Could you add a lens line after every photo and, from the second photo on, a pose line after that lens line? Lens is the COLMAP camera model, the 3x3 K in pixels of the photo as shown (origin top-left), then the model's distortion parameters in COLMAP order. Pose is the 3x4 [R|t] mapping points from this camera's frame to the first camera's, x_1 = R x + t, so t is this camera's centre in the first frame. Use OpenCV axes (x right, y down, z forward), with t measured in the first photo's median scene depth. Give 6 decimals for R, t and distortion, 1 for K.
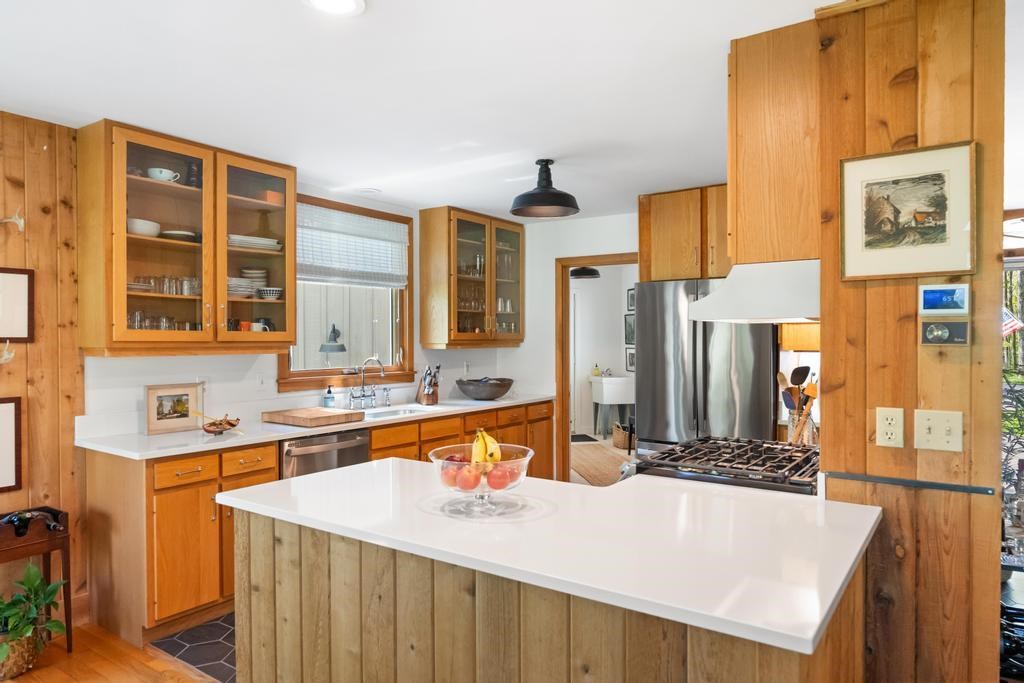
lens RADIAL K [[660.1, 0, 513.4], [0, 660.1, 341.1], [0, 0, 1]] dist [-0.004202, 0.003507]
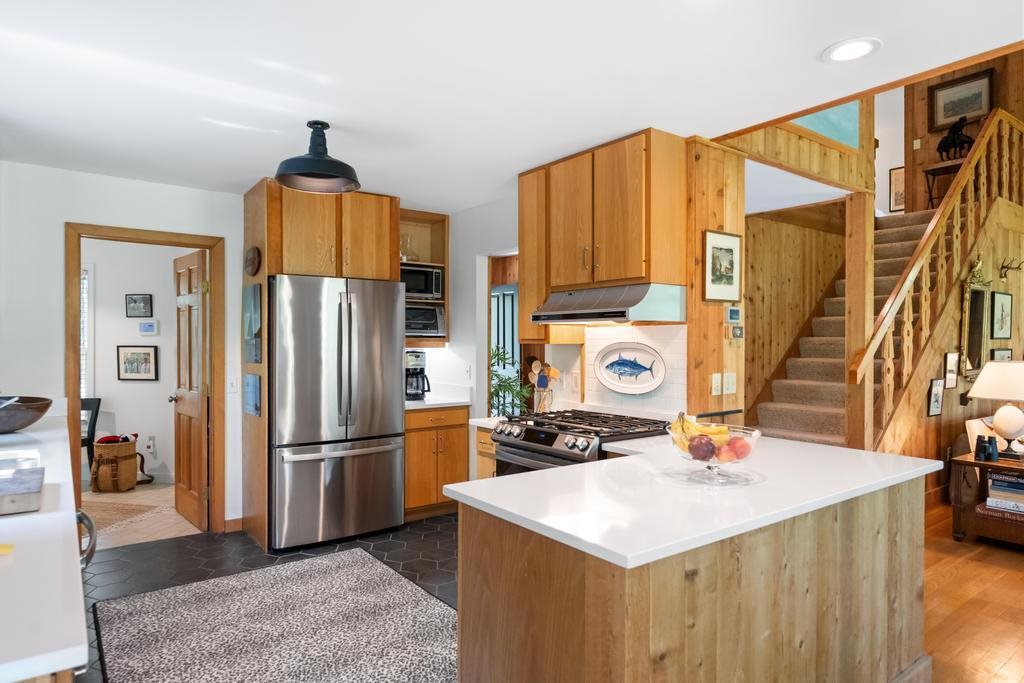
lens RADIAL K [[608.4, 0, 511.7], [0, 608.4, 339.0], [0, 0, 1]] dist [-0.002978, 0.000853]
pose [[0.326579, 0.001044, 0.945169, -0.765542], [0.002520, 0.999995, -0.001975, 0.005564], [-0.945167, 0.003027, 0.326574, 0.640795]]
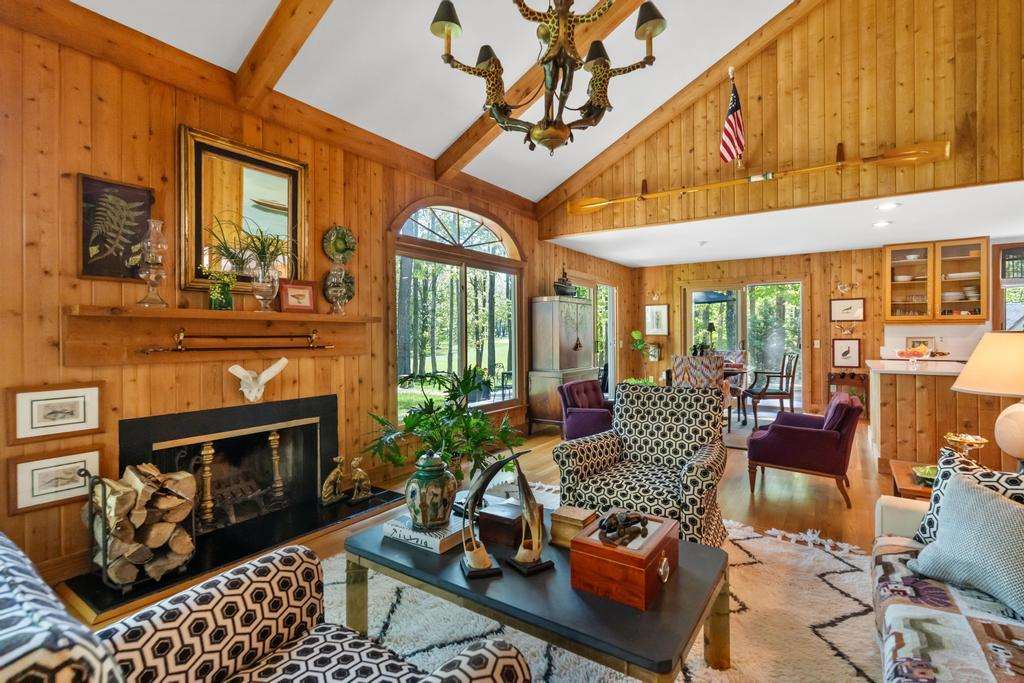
lens RADIAL K [[487.2, 0, 508.8], [0, 487.2, 332.8], [0, 0, 1]] dist [-0.000365, 0.000319]
pose [[0.001379, 0.000555, -0.999999, 1.615825], [0.001449, 0.999999, 0.000557, 0.054523], [0.999998, -0.001449, 0.001379, -0.704358]]
